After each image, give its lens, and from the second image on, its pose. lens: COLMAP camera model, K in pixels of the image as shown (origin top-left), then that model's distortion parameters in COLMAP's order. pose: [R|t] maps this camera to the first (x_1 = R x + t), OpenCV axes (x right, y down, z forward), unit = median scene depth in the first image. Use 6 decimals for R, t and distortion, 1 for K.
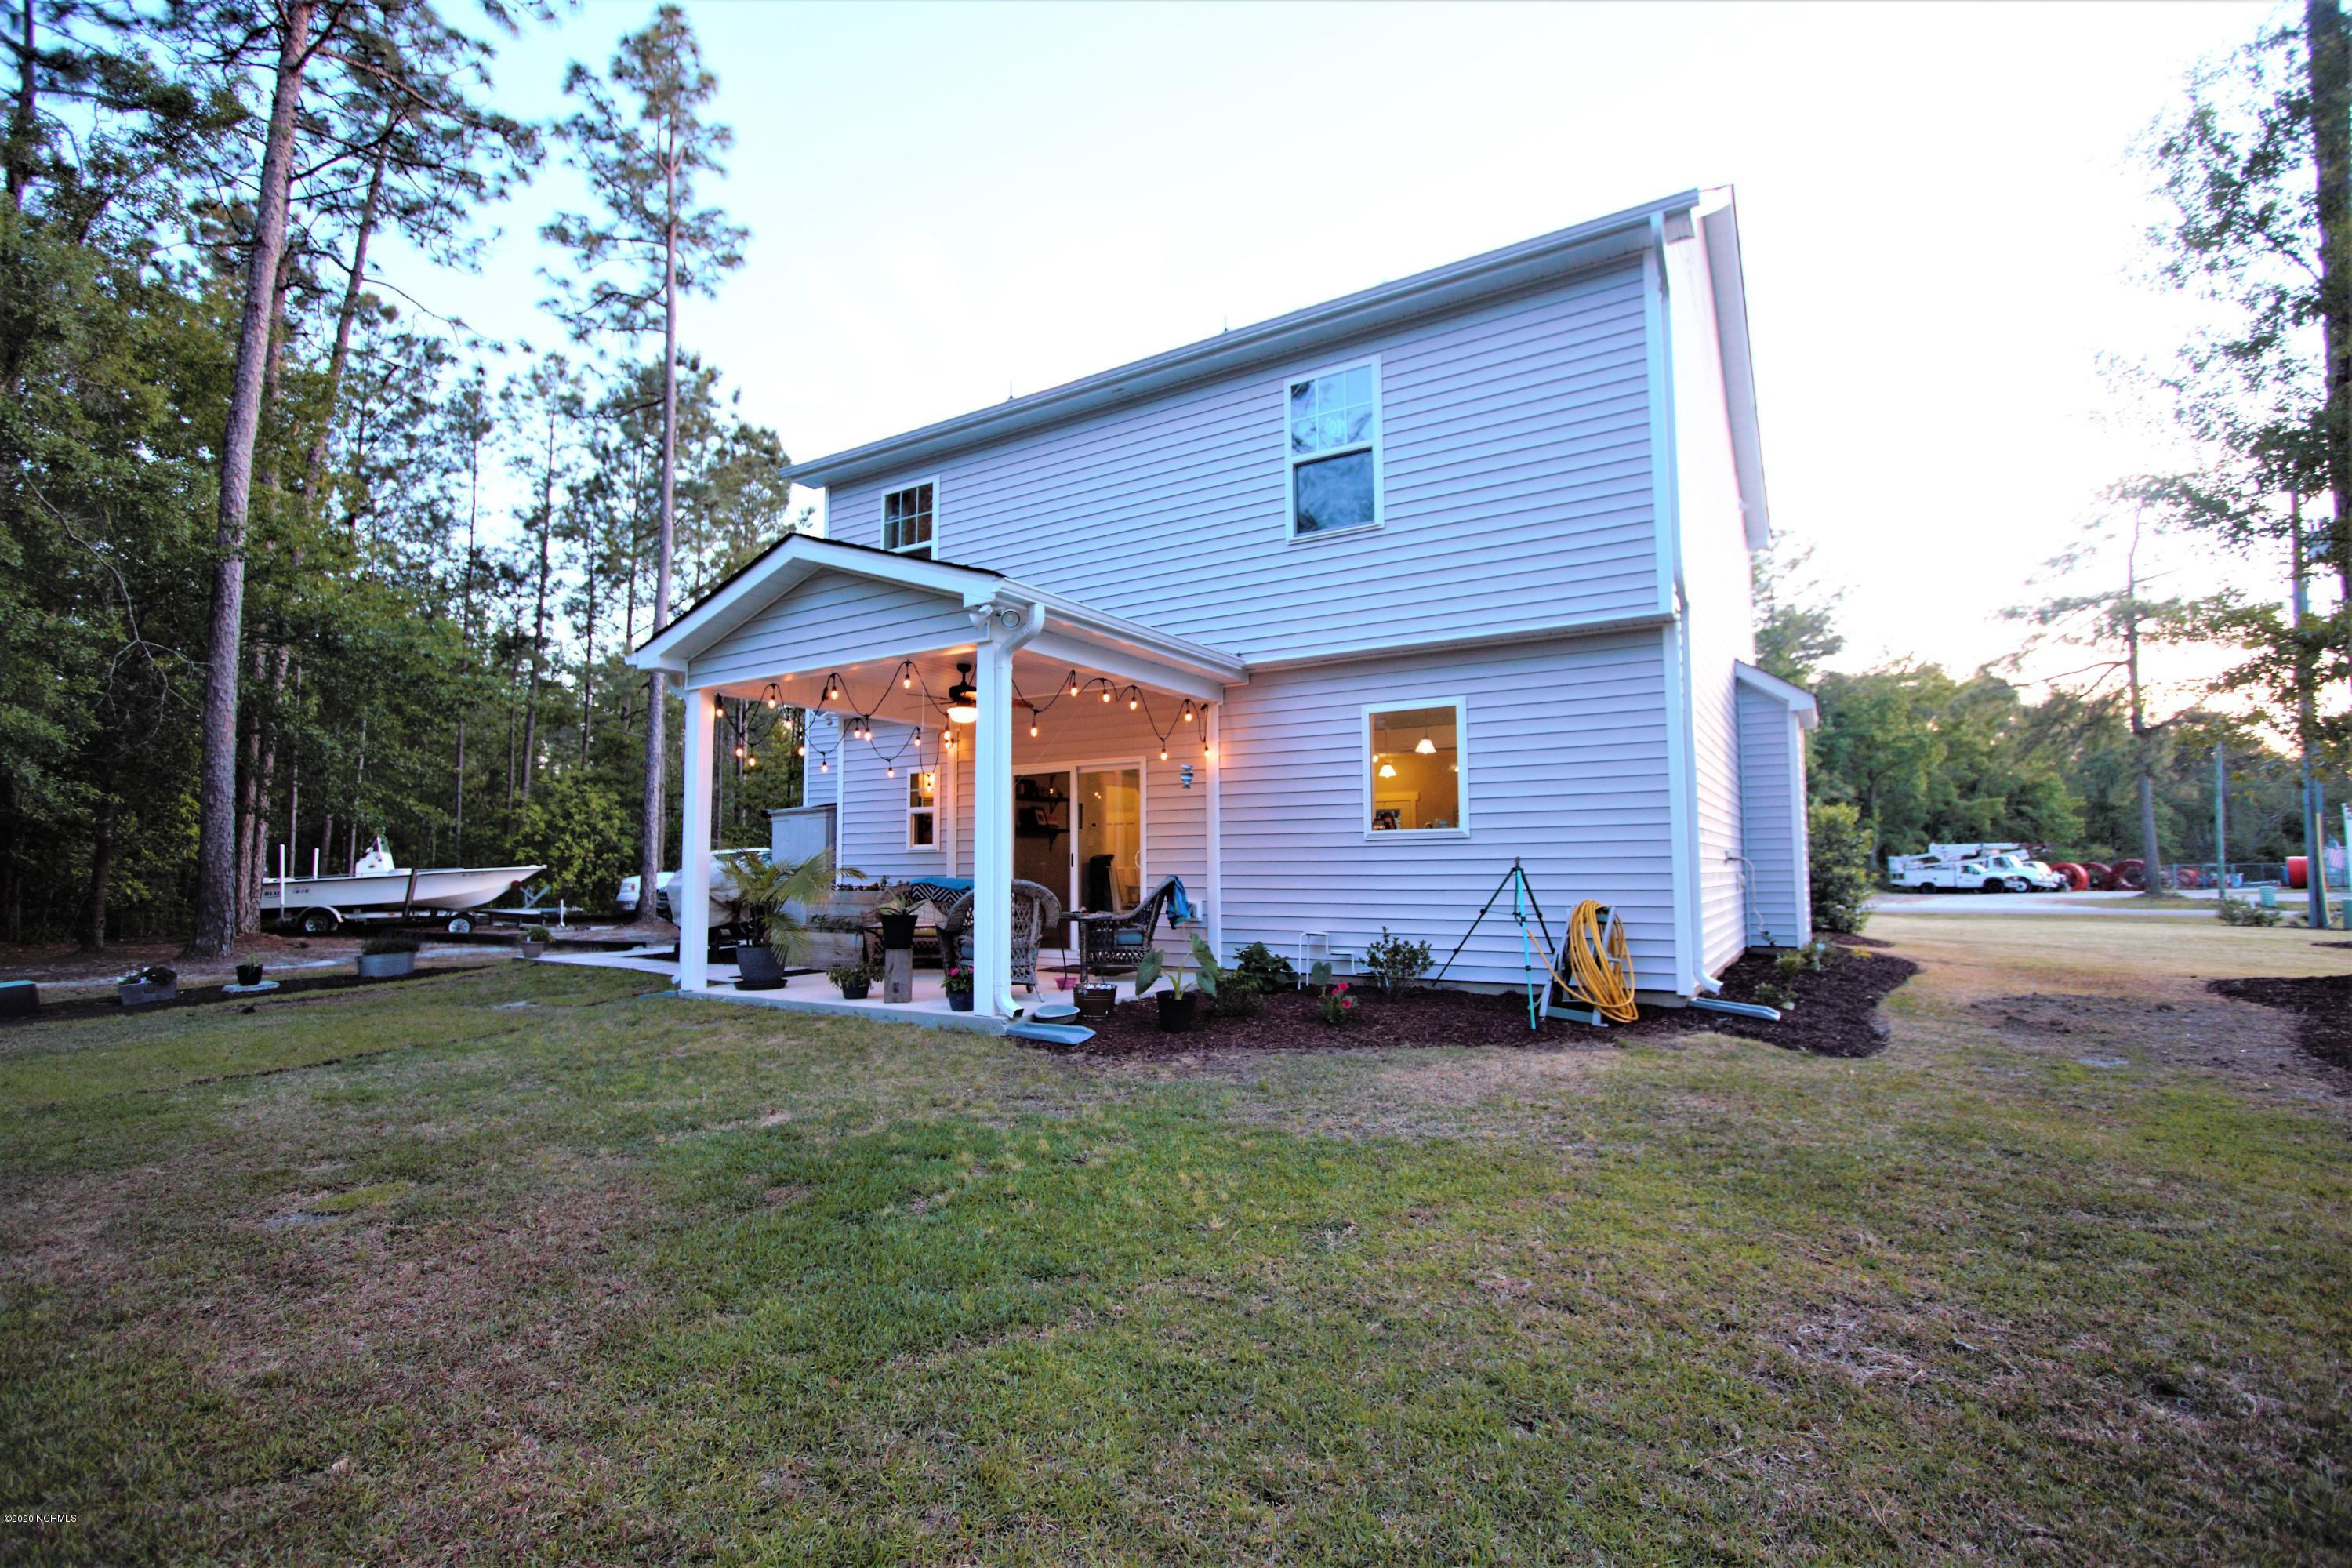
lens RADIAL K [[1073.7, 0, 1176.0], [0, 1073.7, 784.0], [0, 0, 1]] dist [-0.006258, -0.000330]
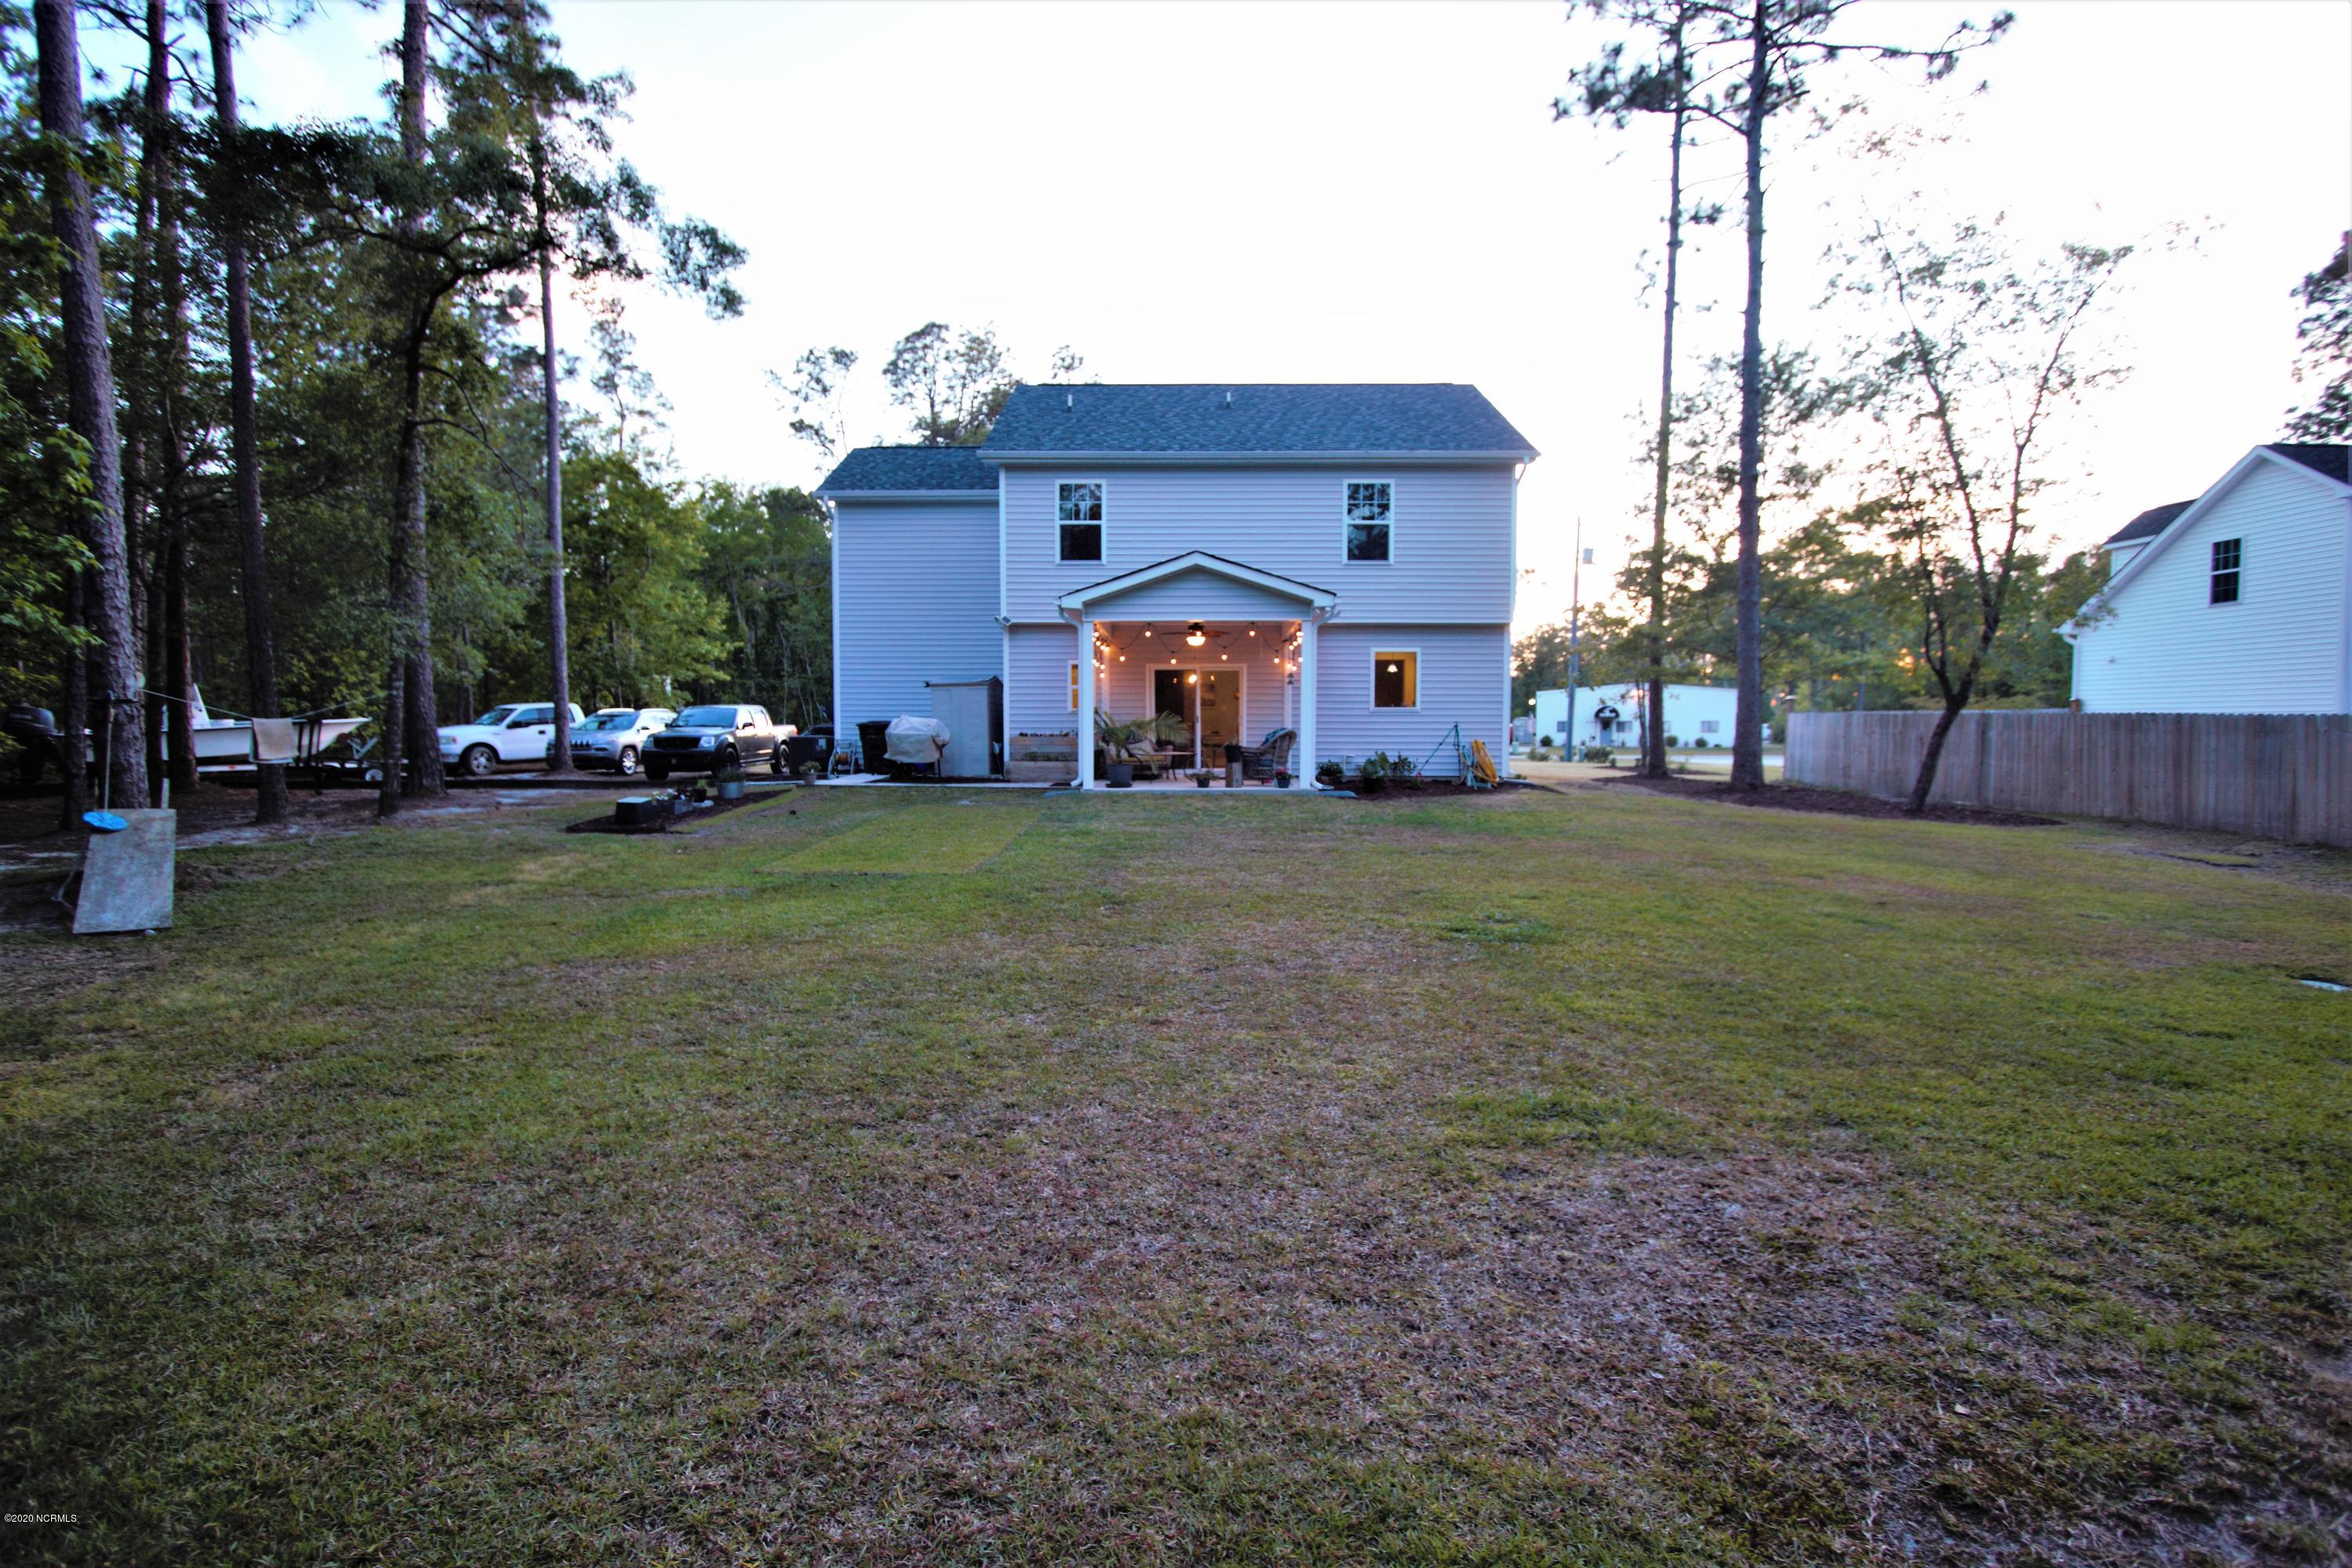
lens RADIAL K [[1073.7, 0, 1176.0], [0, 1073.7, 784.0], [0, 0, 1]] dist [-0.006258, -0.000330]
pose [[0.854167, -0.020717, 0.519586, -0.502028], [-0.047297, 0.991969, 0.117305, -0.015111], [-0.517844, -0.124773, 0.846327, -0.244649]]
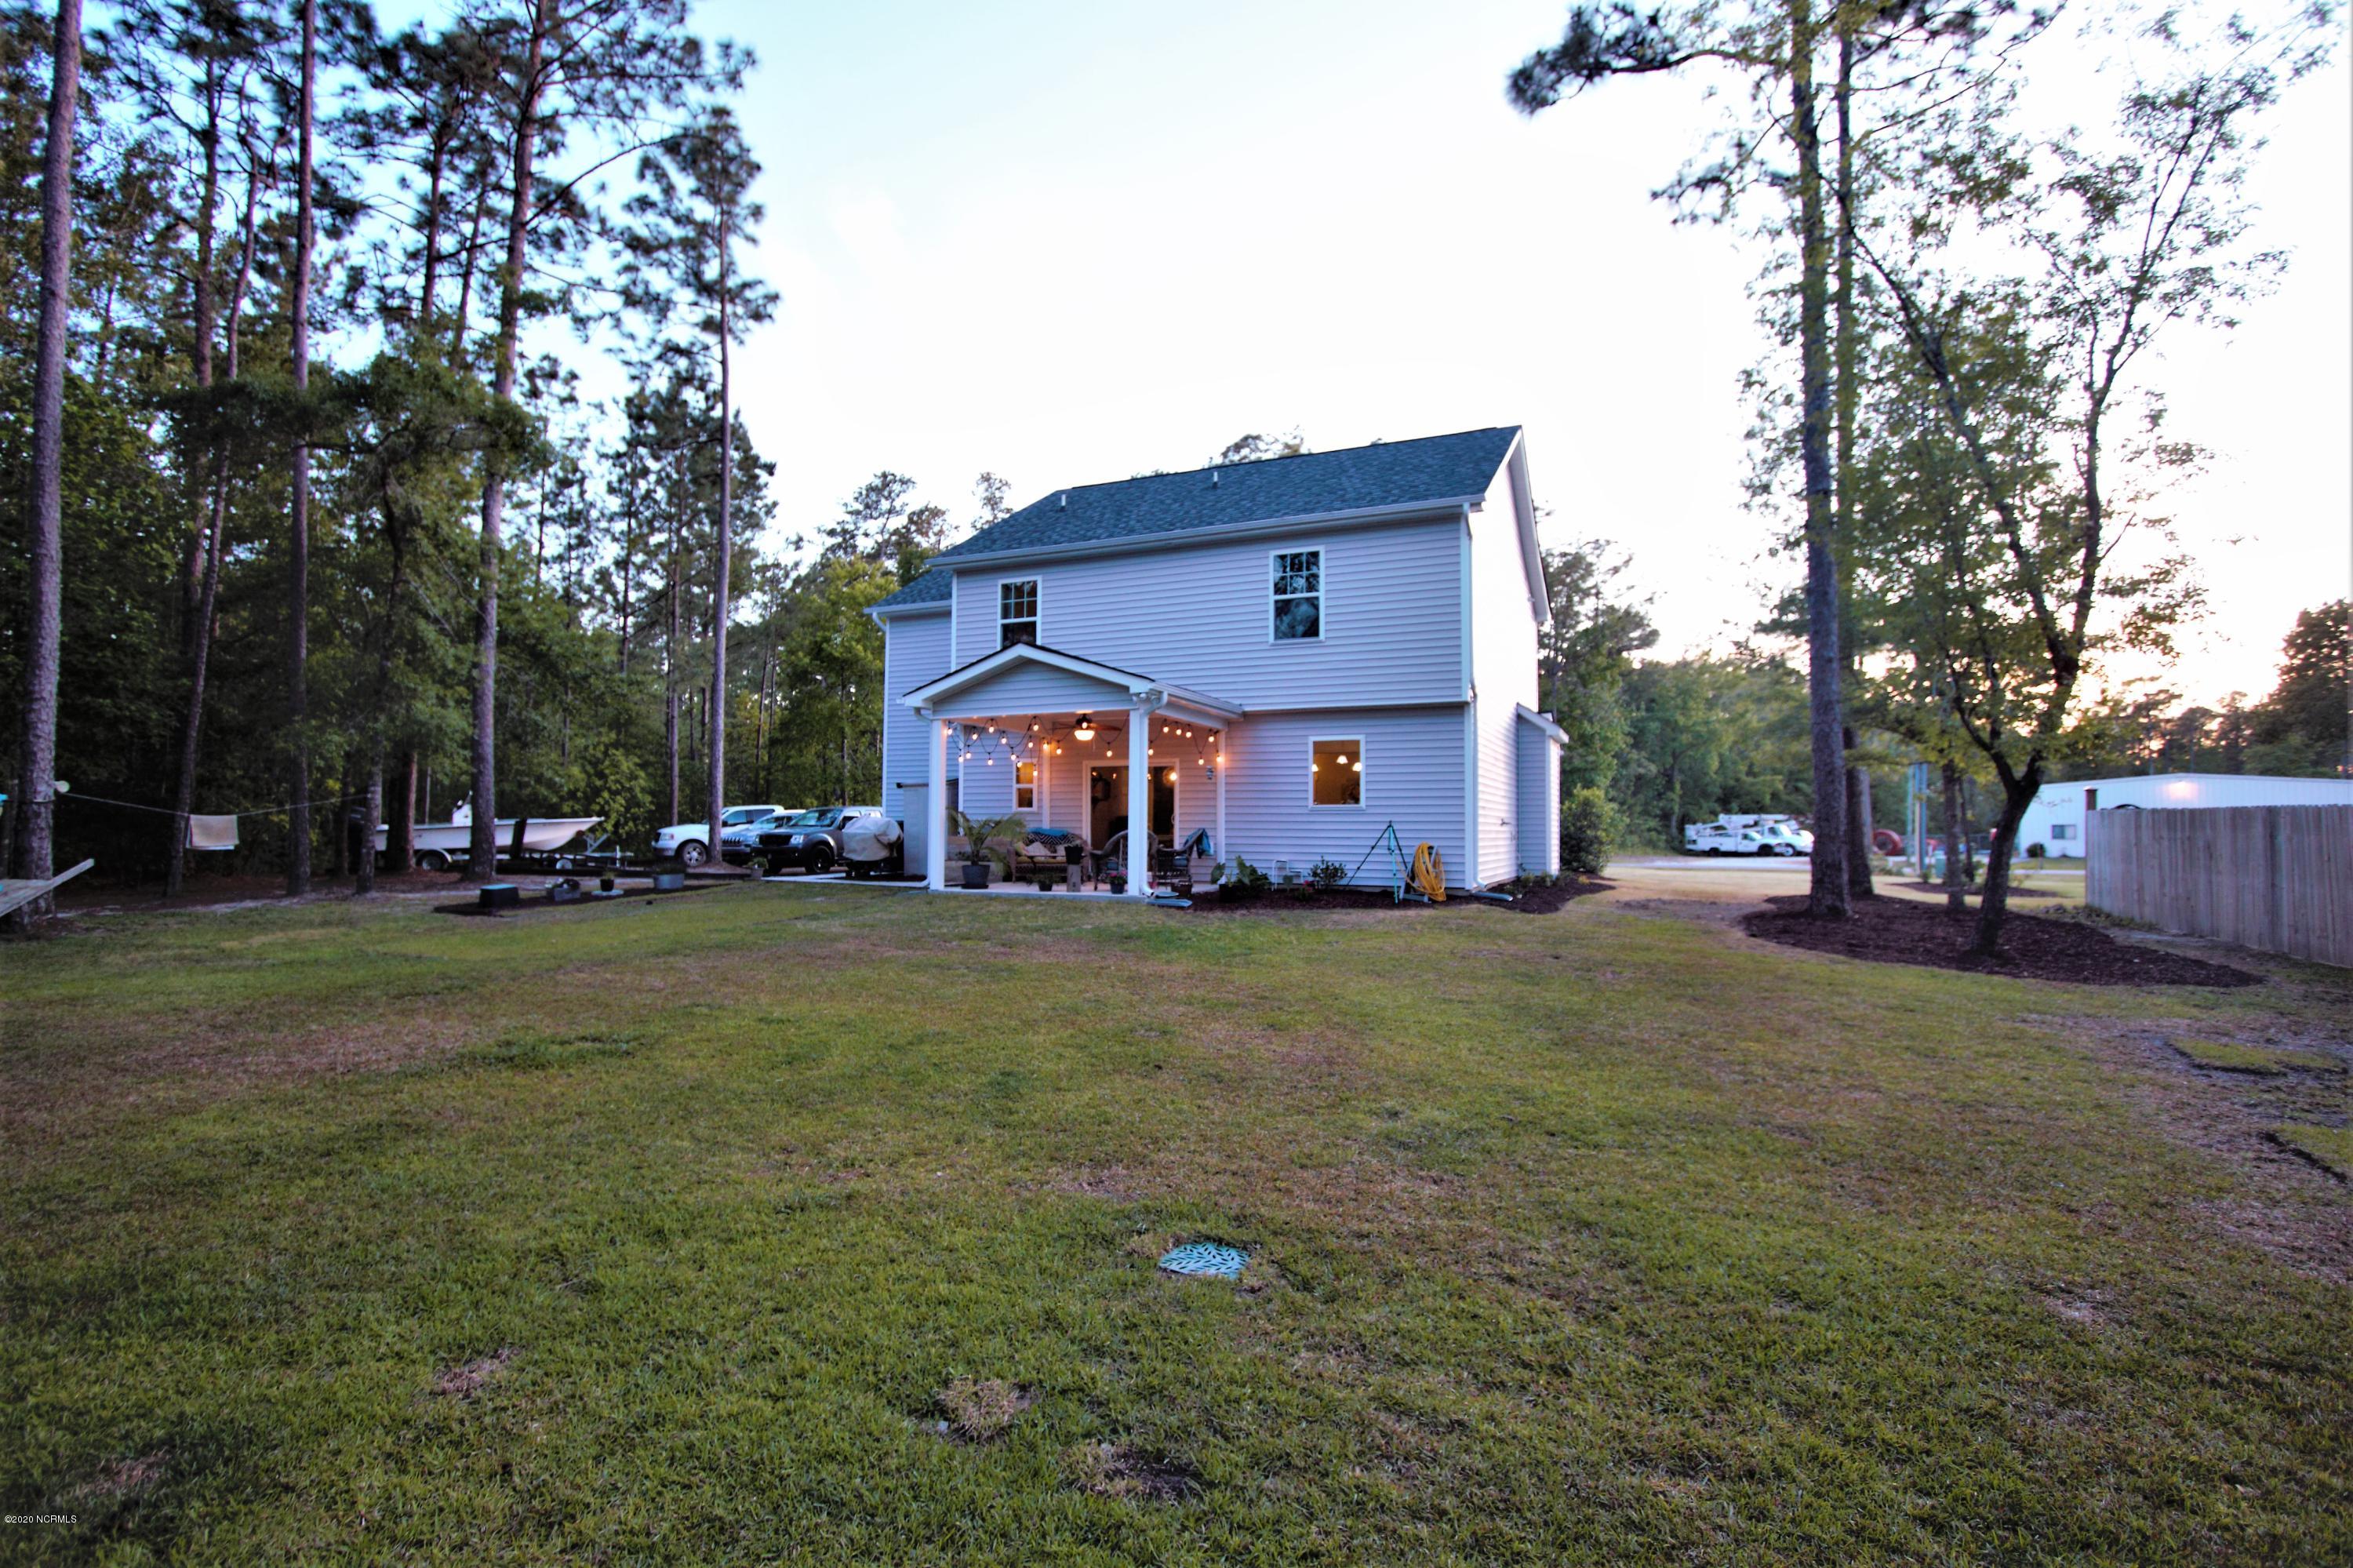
lens RADIAL K [[1105.1, 0, 1168.2], [0, 1105.1, 787.8], [0, 0, 1]] dist [-0.001967, -0.000039]
pose [[0.991958, 0.016579, 0.125473, -0.120634], [-0.021707, 0.998979, 0.039613, -0.022411], [-0.124688, -0.042018, 0.991306, -0.337544]]
